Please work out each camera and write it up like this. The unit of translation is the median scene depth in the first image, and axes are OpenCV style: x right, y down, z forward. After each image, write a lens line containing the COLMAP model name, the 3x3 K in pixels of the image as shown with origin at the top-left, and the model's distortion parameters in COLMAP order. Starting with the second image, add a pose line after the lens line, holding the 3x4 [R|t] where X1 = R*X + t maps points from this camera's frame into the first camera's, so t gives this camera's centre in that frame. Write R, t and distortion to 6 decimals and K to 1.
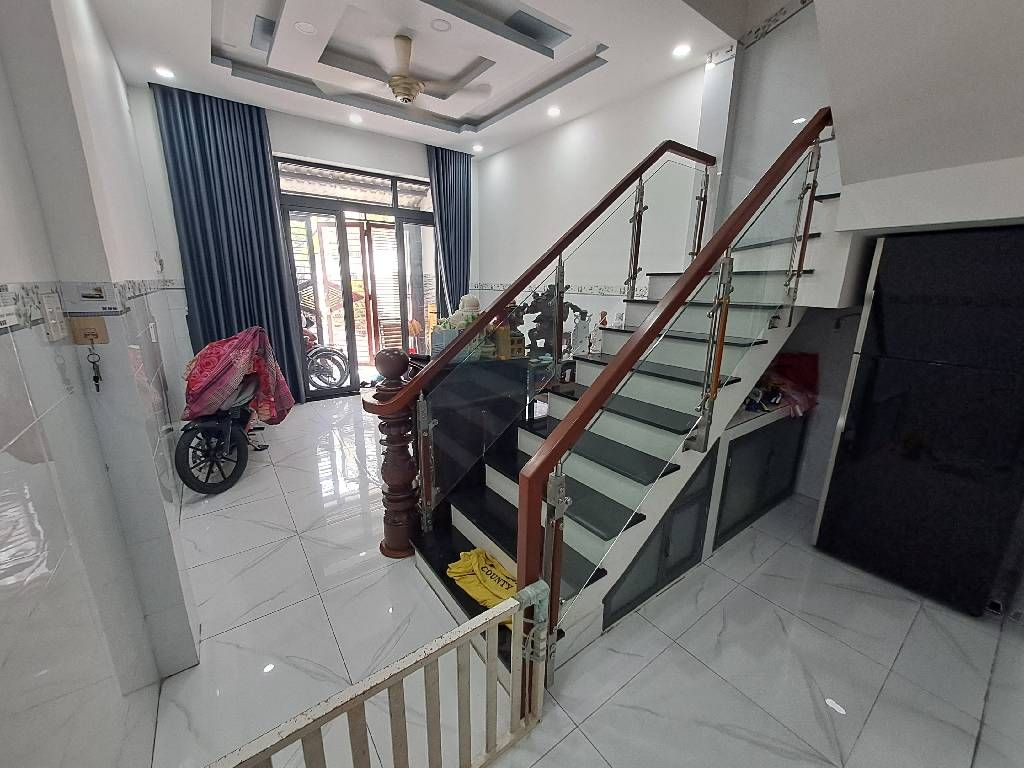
lens RADIAL K [[407.8, 0, 512.0], [0, 407.8, 384.0], [0, 0, 1]] dist [-0.000214, -0.000011]
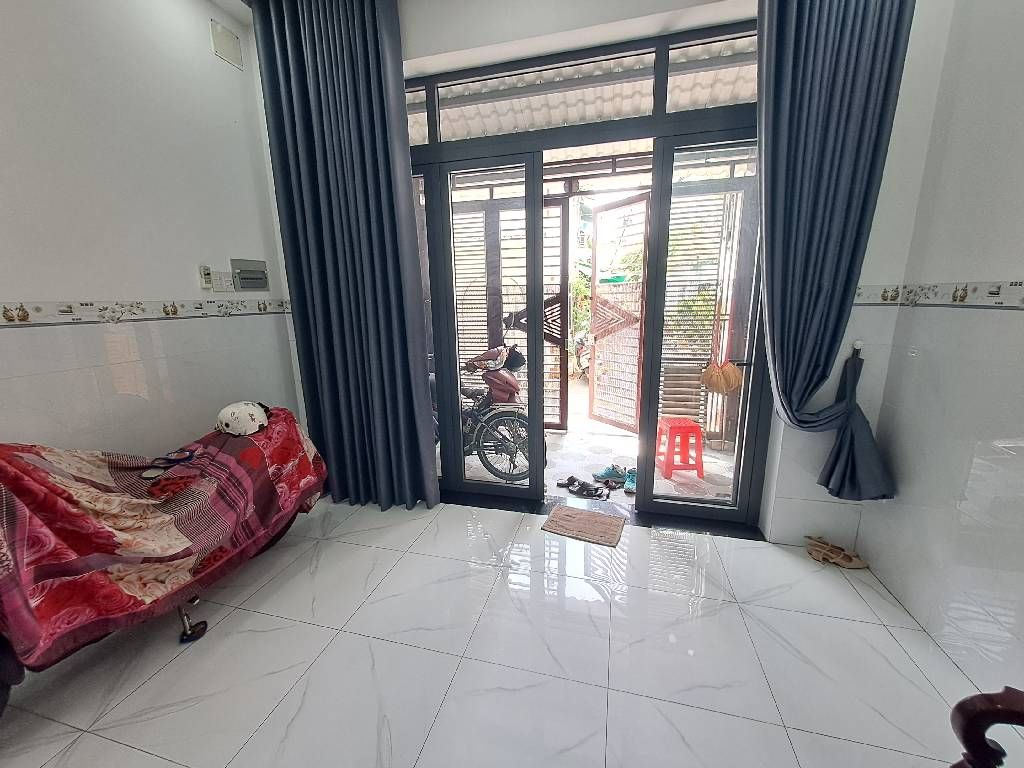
lens RADIAL K [[409.6, 0, 512.0], [0, 409.6, 384.0], [0, 0, 1]] dist [0.000101, -0.000009]
pose [[0.621168, 0.145322, -0.770086, -0.018740], [-0.169872, 0.984261, 0.048716, -0.160978], [0.765045, 0.100555, 0.636078, 0.655738]]
